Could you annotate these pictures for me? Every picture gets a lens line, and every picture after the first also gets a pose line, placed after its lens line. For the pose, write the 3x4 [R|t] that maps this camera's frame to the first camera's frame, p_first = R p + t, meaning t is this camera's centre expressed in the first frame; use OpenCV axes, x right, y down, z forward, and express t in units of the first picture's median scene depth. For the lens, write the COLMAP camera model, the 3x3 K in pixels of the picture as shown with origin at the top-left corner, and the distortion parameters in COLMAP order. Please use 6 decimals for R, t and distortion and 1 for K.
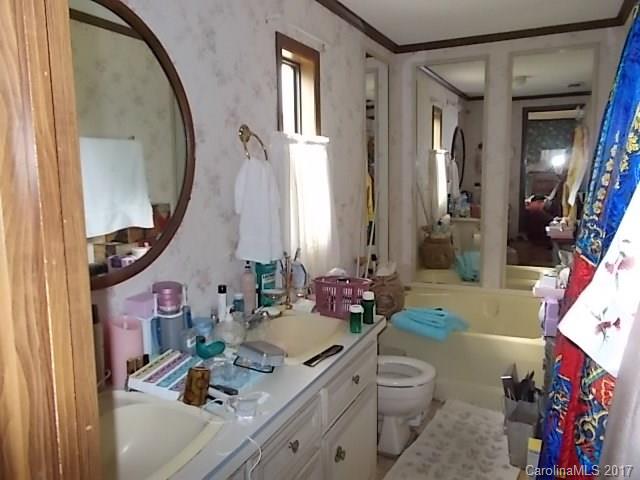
lens RADIAL K [[488.6, 0, 319.8], [0, 488.6, 238.3], [0, 0, 1]] dist [-0.007007, -0.008336]
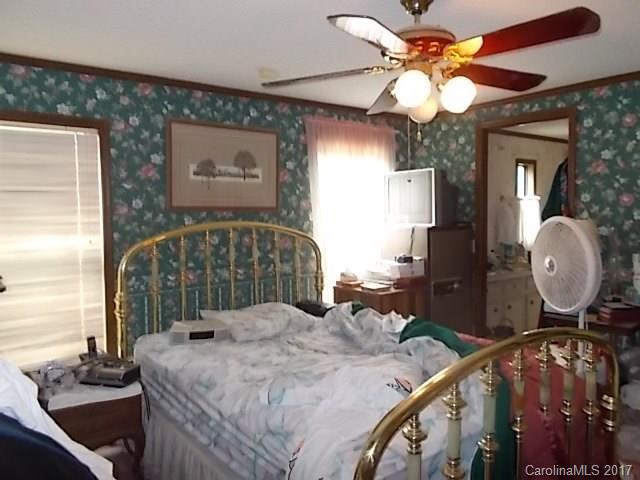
lens RADIAL K [[488.6, 0, 320.2], [0, 488.6, 236.8], [0, 0, 1]] dist [-0.007007, -0.008336]
pose [[0.888451, 0.037746, -0.457416, 0.161084], [-0.066620, 0.996664, -0.047153, 0.158222], [0.454110, 0.072366, 0.888002, -1.504504]]
